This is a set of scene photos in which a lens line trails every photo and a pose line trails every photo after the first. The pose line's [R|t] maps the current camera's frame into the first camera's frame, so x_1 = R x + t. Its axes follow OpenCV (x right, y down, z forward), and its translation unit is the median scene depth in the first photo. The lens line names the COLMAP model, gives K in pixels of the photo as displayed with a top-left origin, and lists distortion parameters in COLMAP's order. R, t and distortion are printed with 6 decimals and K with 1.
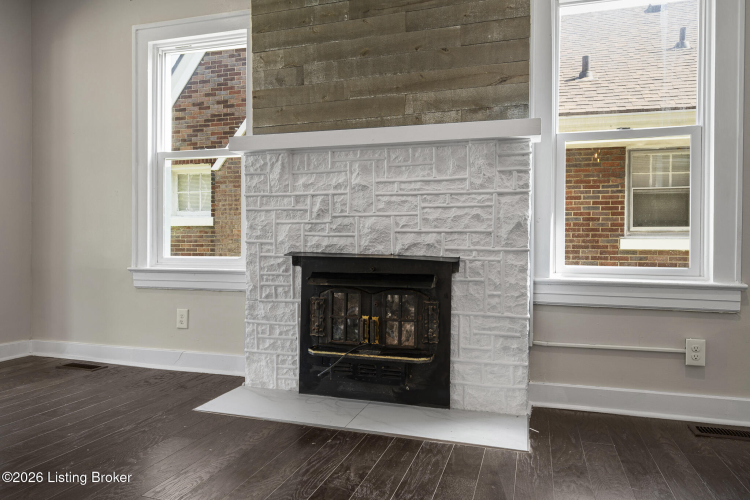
lens RADIAL K [[523.5, 0, 379.2], [0, 523.5, 250.0], [0, 0, 1]] dist [-0.008151, -0.004618]
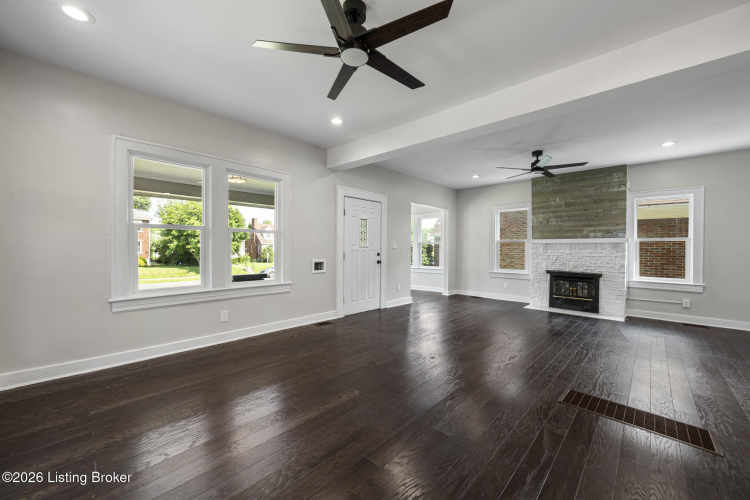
lens RADIAL K [[295.1, 0, 373.9], [0, 295.1, 251.8], [0, 0, 1]] dist [0.000989, -0.000164]
pose [[0.897009, 0.002876, -0.442004, -0.361656], [-0.005124, 0.999979, -0.003892, -0.119017], [0.441983, 0.005756, 0.897005, -1.549719]]
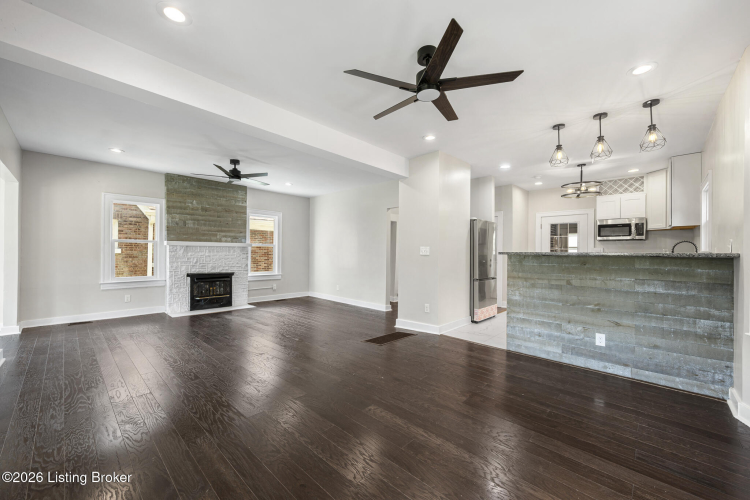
lens RADIAL K [[295.1, 0, 373.3], [0, 295.1, 251.2], [0, 0, 1]] dist [0.000989, -0.000164]
pose [[0.445317, 0.001299, 0.895372, -1.513741], [0.003712, 0.999988, -0.003297, -0.146213], [-0.895365, 0.004792, 0.445307, -1.151597]]
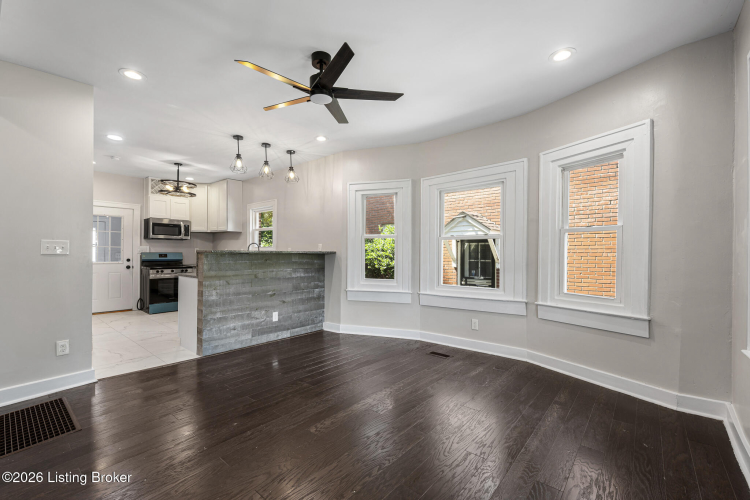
lens RADIAL K [[318.7, 0, 374.8], [0, 318.7, 253.1], [0, 0, 1]] dist [-0.001038, 0.000038]
pose [[-0.919318, -0.005988, 0.393470, -1.214854], [-0.003446, 0.999968, 0.007165, -0.143839], [-0.393500, 0.005231, -0.919310, -0.139776]]
